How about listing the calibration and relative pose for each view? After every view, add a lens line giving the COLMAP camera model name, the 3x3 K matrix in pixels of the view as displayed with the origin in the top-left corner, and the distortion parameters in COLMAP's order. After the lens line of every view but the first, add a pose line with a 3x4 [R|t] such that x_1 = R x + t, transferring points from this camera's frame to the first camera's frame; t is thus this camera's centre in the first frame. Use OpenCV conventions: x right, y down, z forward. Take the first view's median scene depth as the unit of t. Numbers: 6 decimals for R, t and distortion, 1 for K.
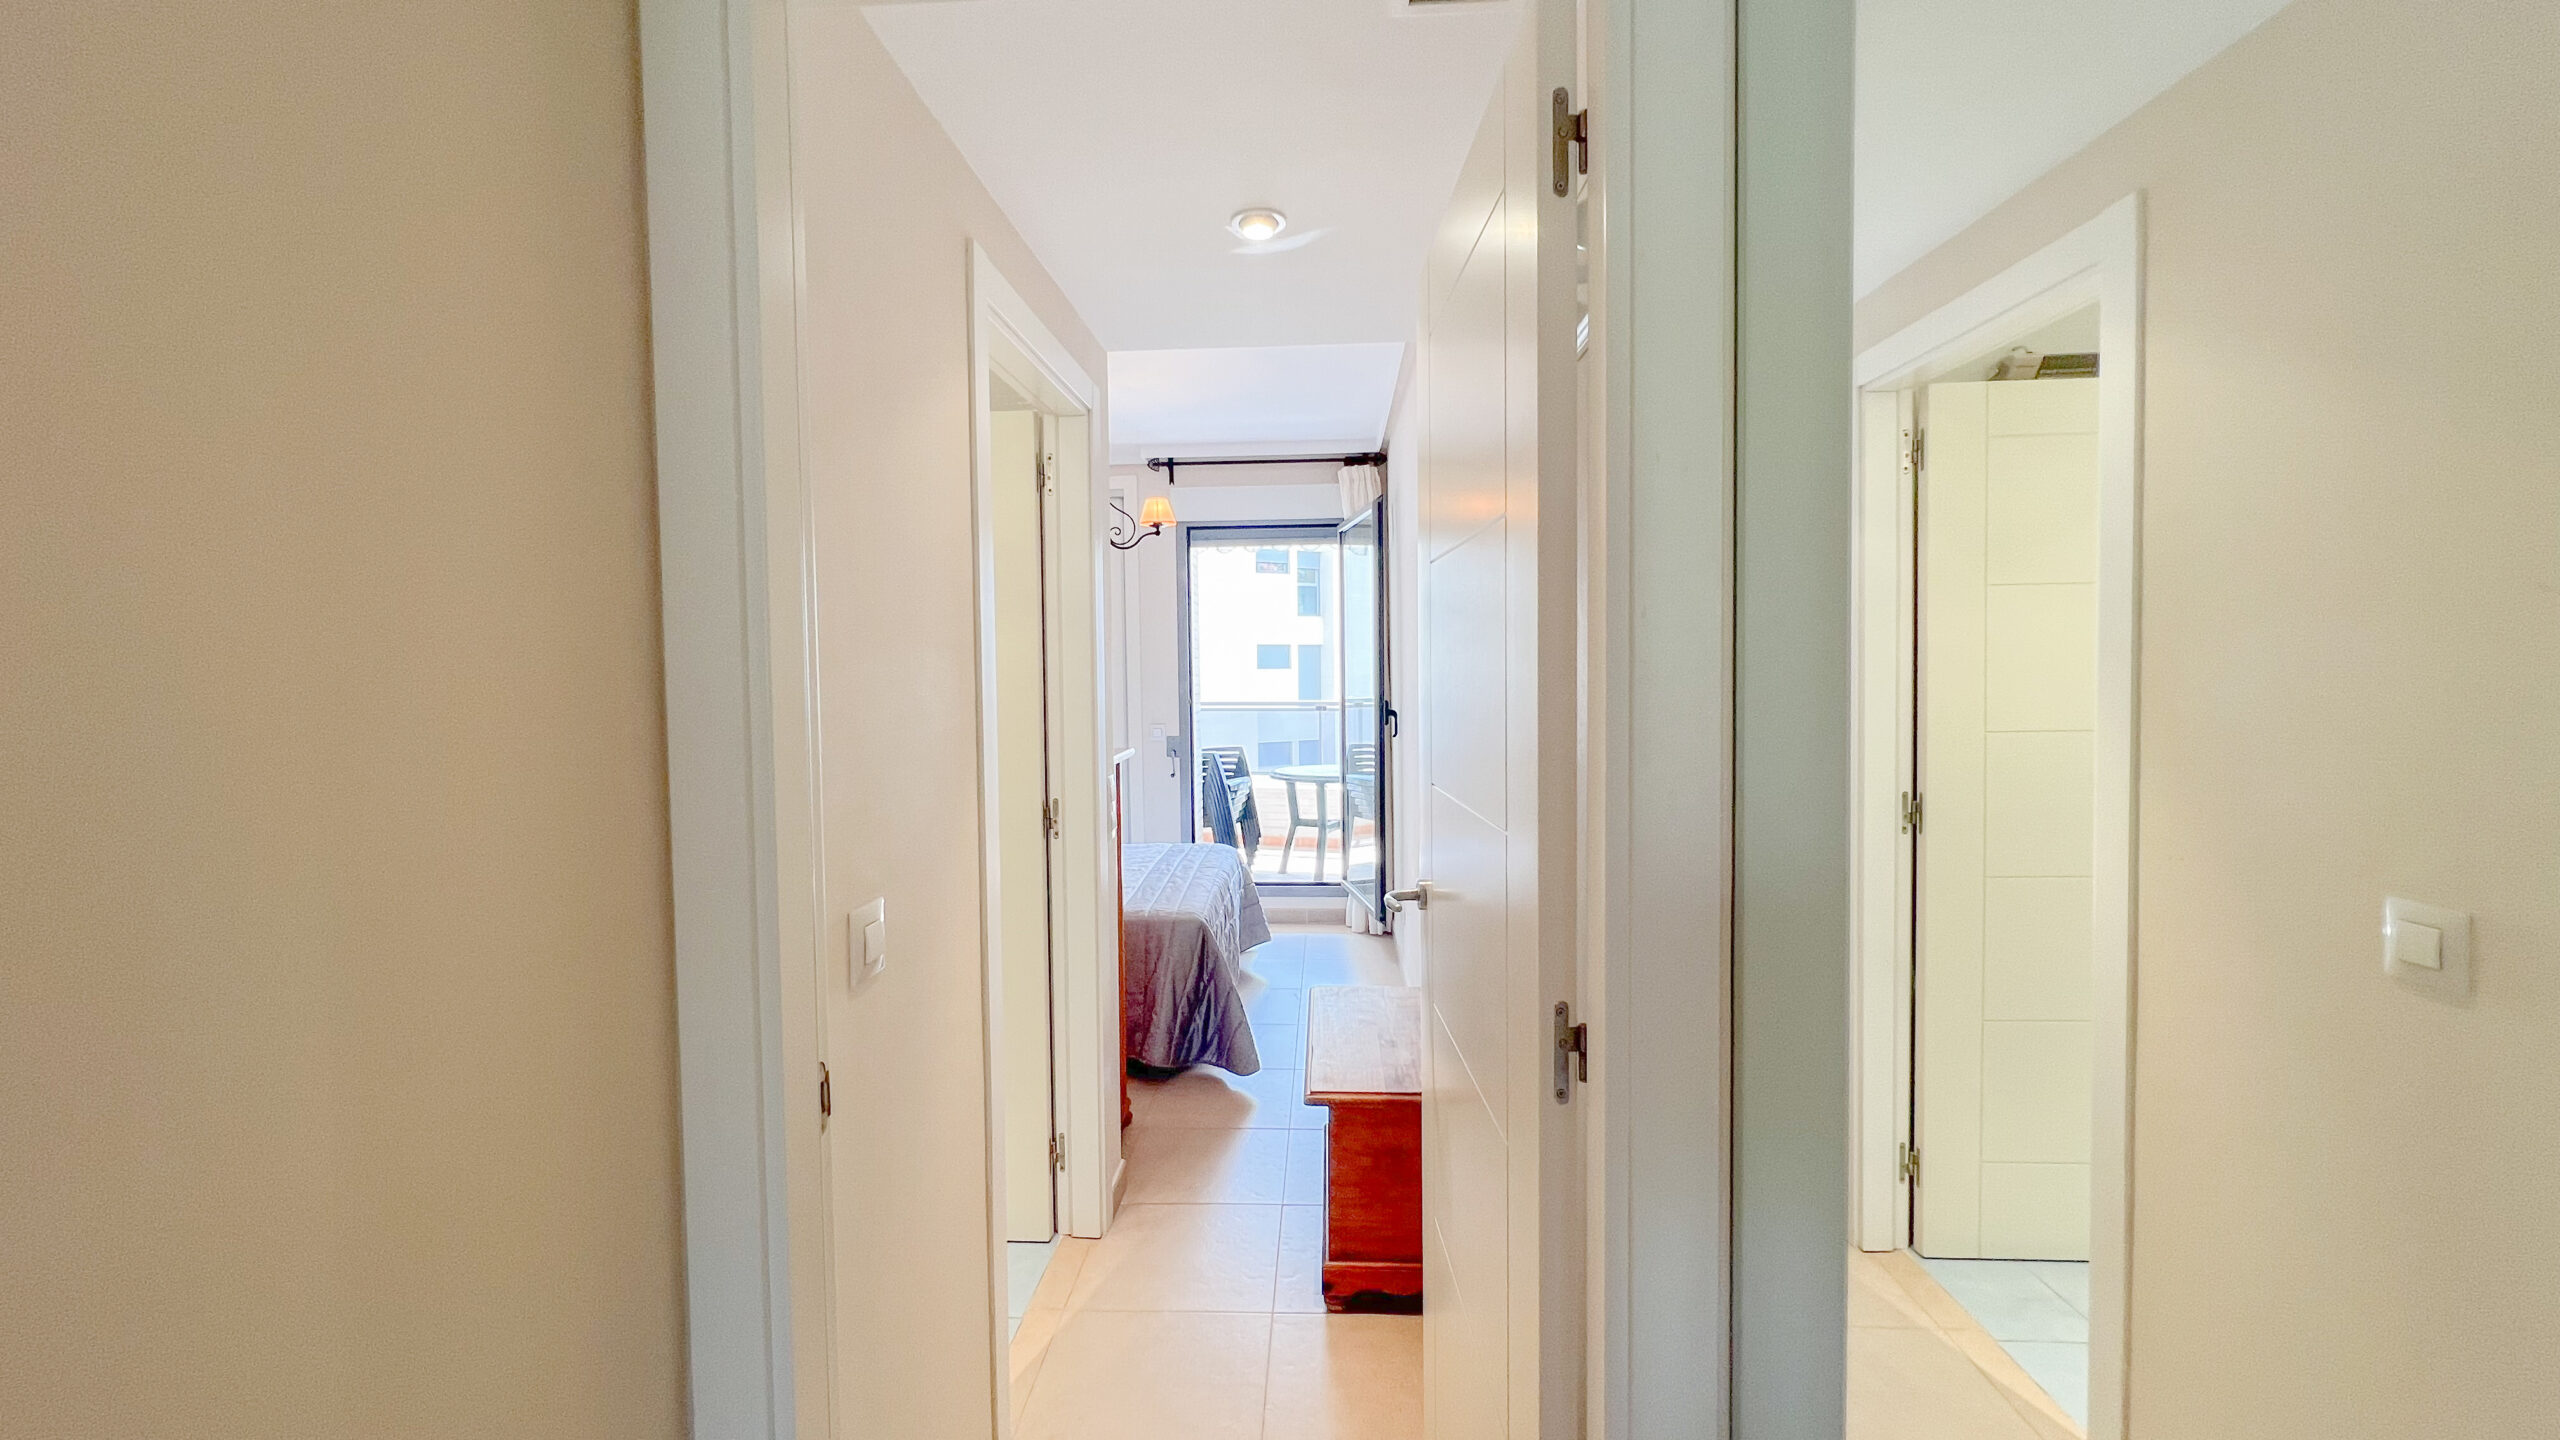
lens RADIAL K [[1036.2, 0, 1280.3], [0, 1036.2, 705.1], [0, 0, 1]] dist [0.000857, -0.000028]
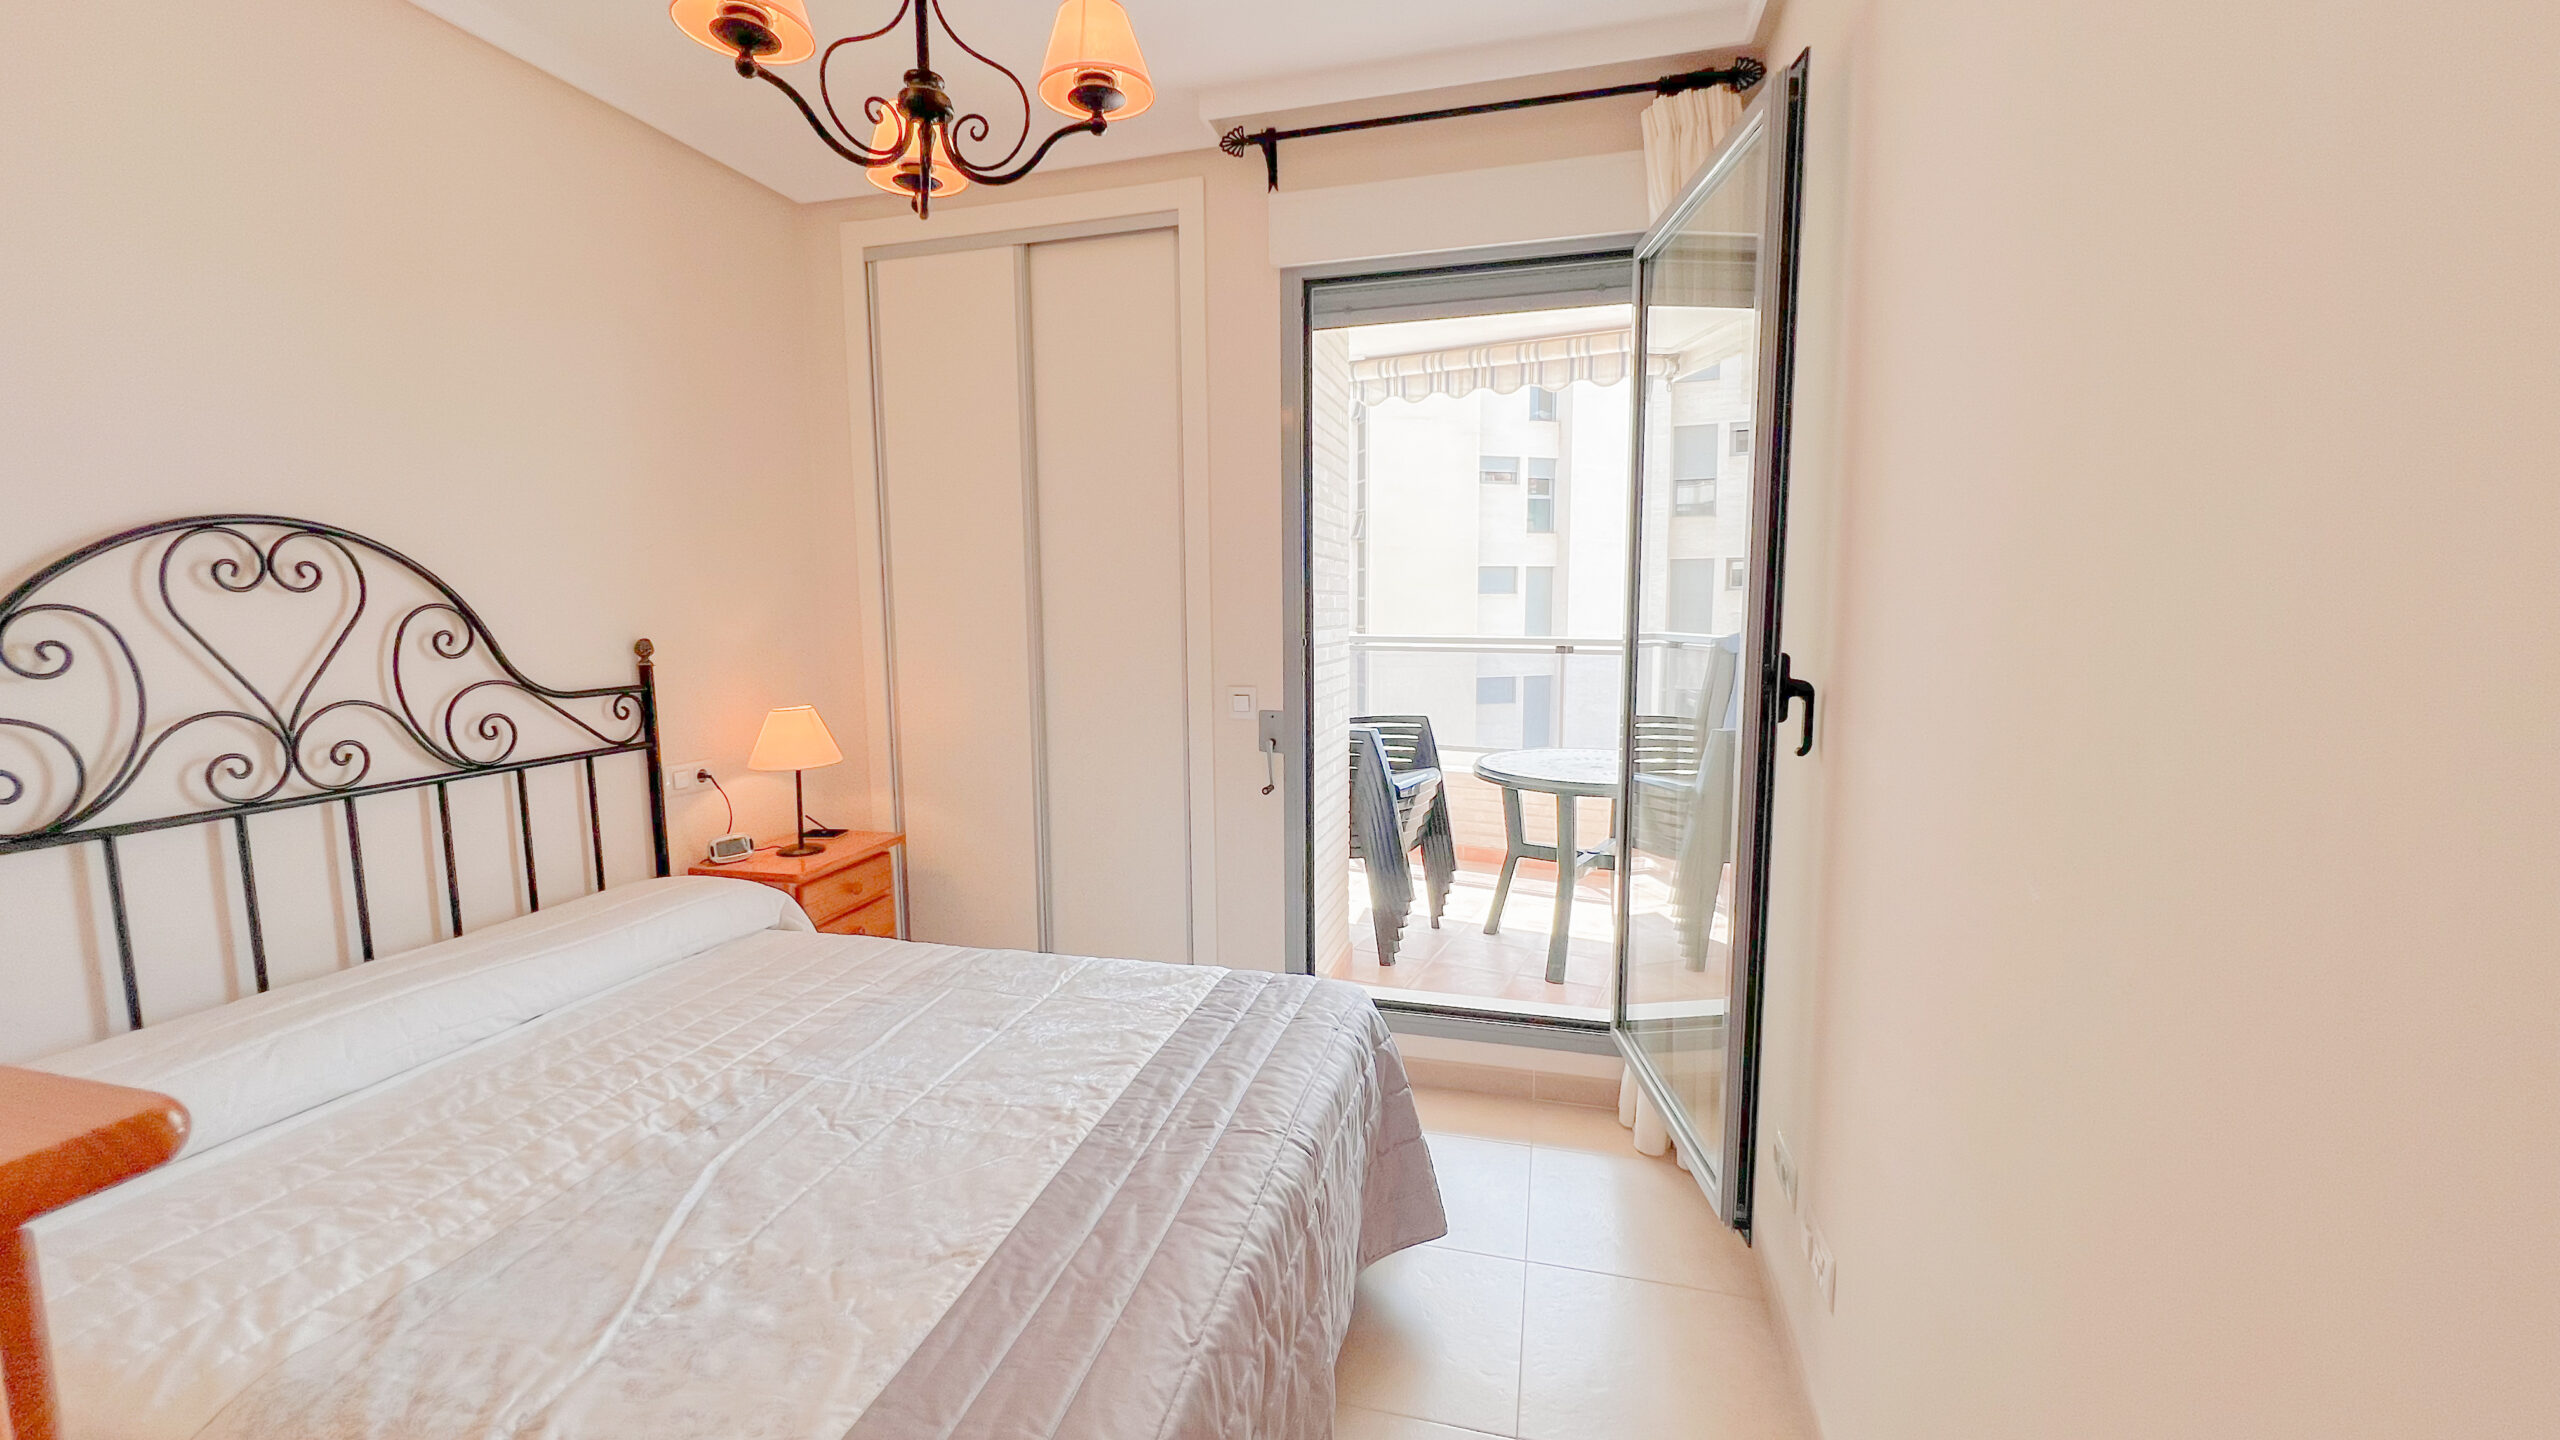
lens RADIAL K [[1036.2, 0, 1275.8], [0, 1036.2, 723.0], [0, 0, 1]] dist [0.000857, -0.000028]
pose [[0.976524, 0.028067, -0.213571, 0.006057], [-0.009226, 0.996015, 0.088711, -0.008757], [0.215209, -0.084658, 0.972892, 0.505245]]
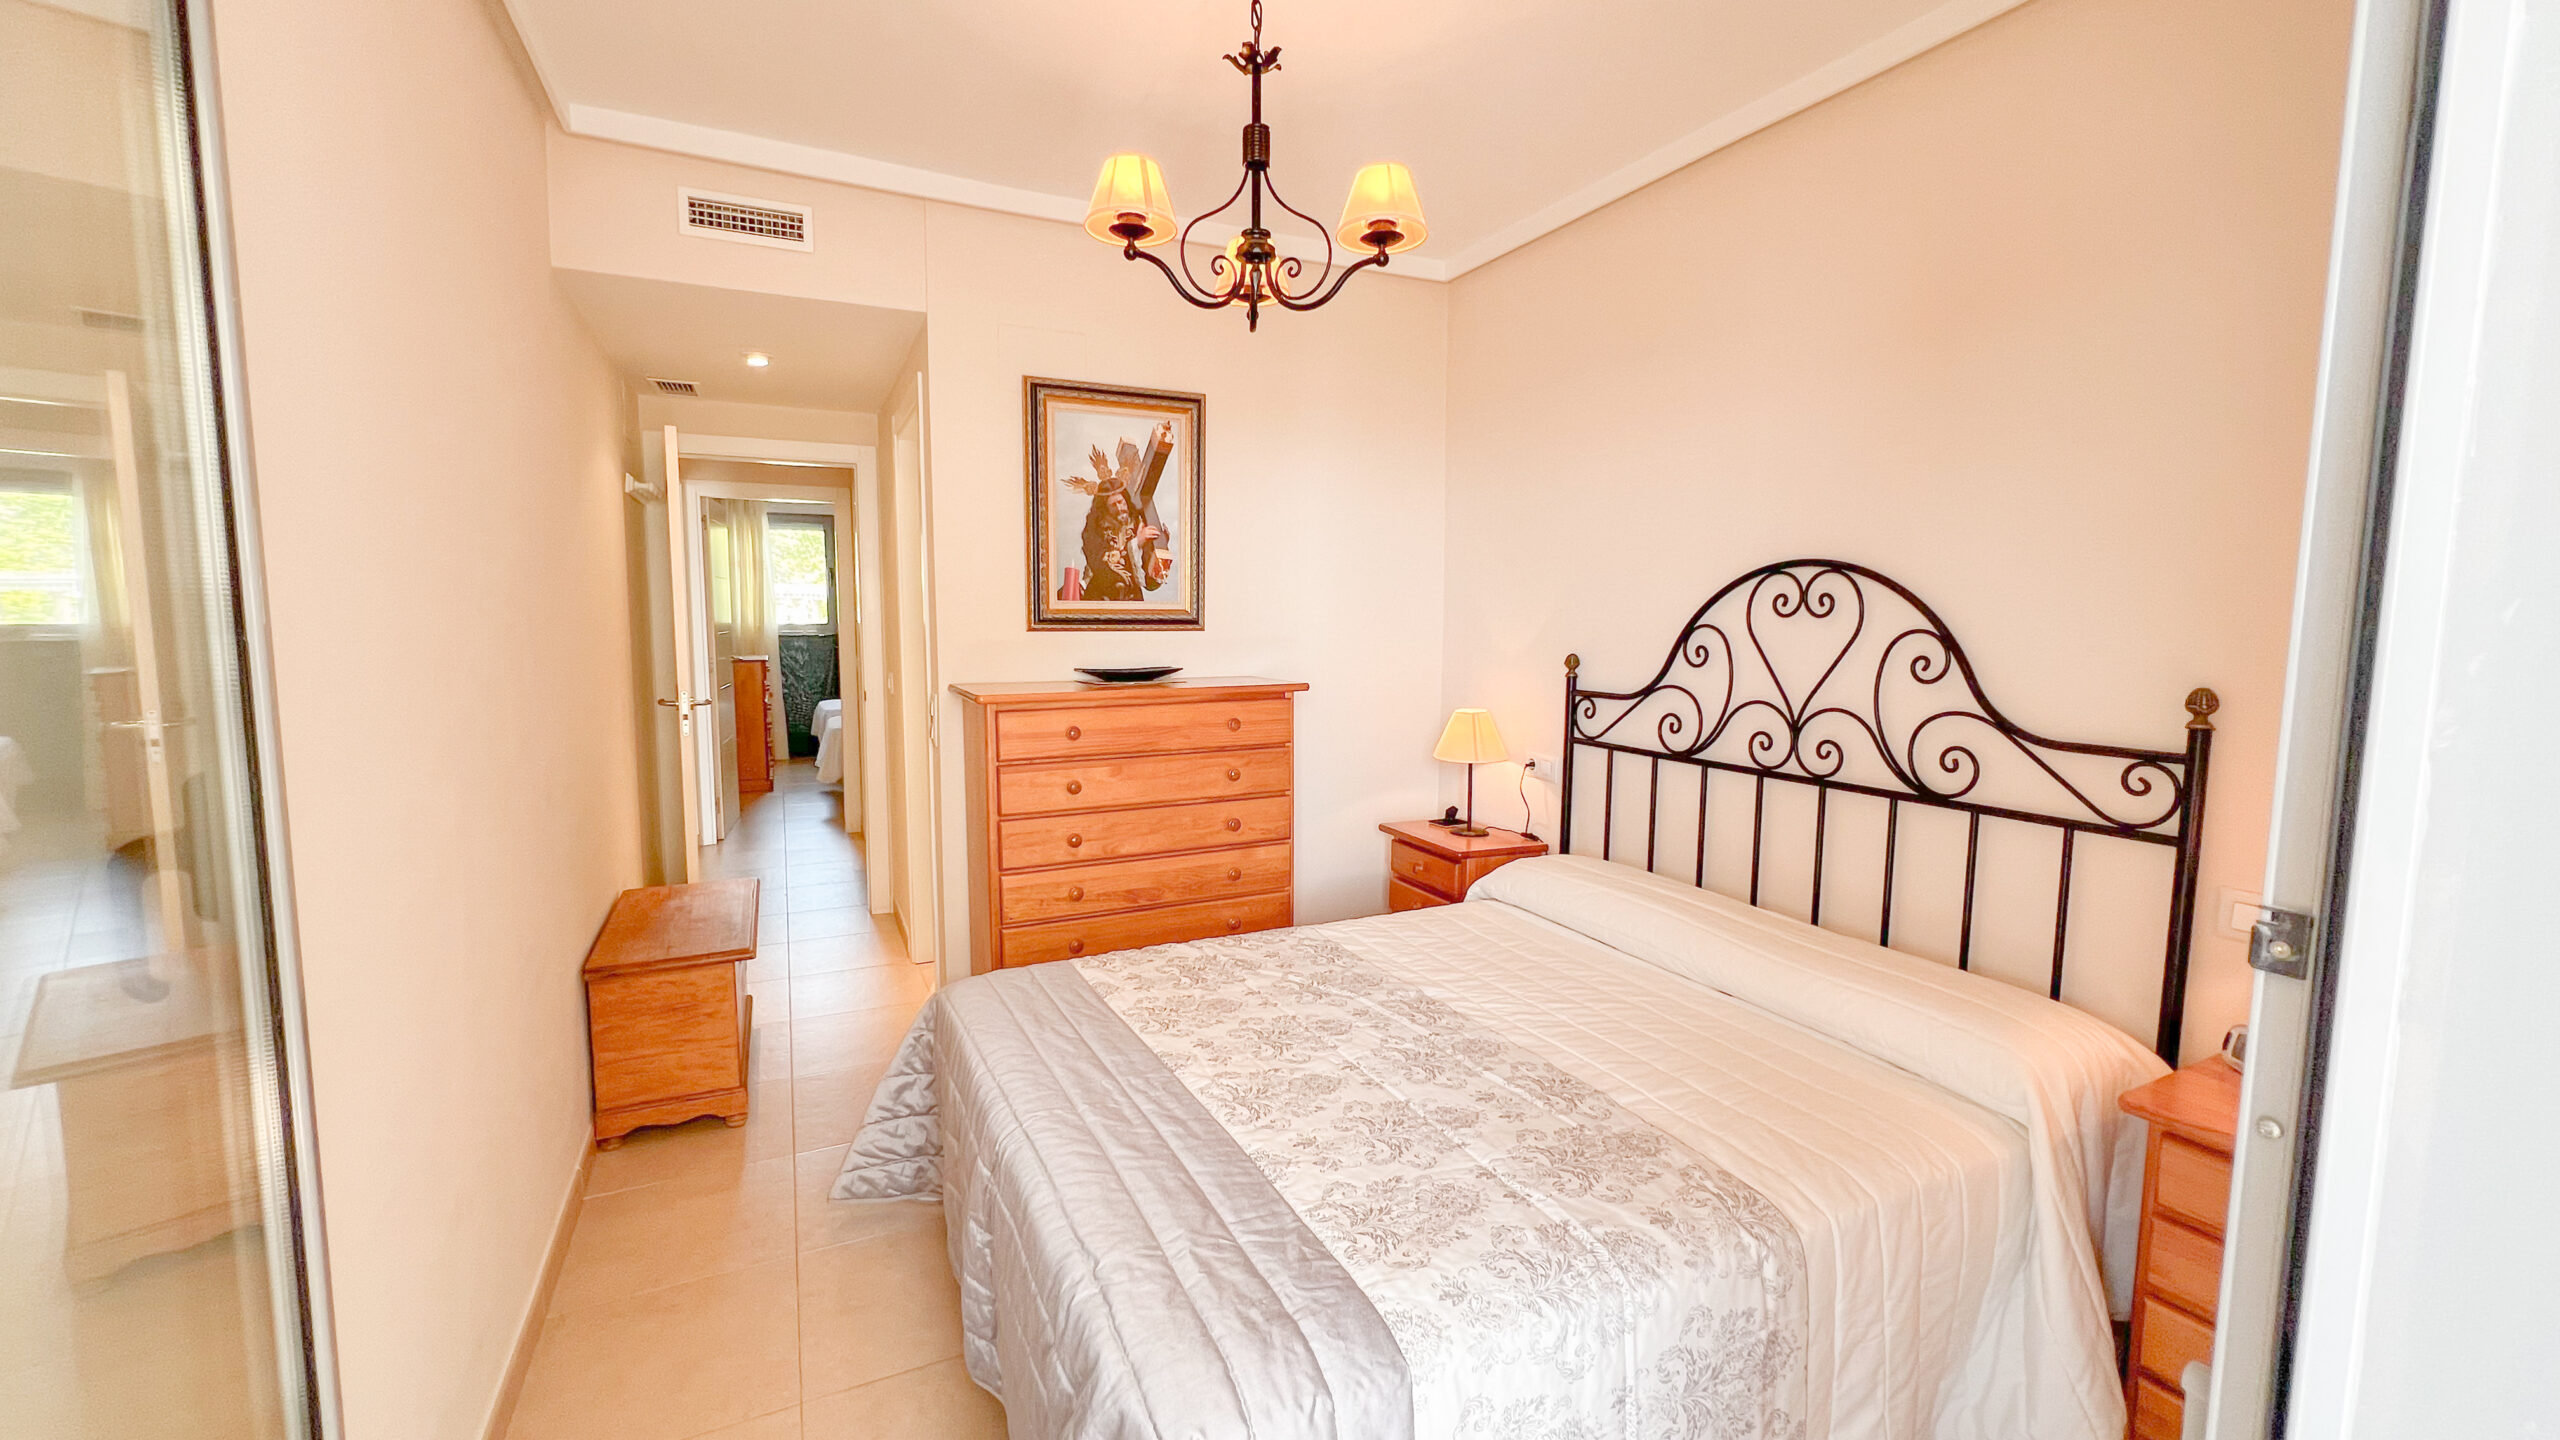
lens RADIAL K [[1036.2, 0, 1265.3], [0, 1036.2, 715.1], [0, 0, 1]] dist [0.000857, -0.000028]
pose [[-0.885663, 0.050773, -0.461545, 0.032580], [-0.012433, 0.991054, 0.132881, -0.046361], [0.464163, 0.123427, -0.877108, 1.361192]]
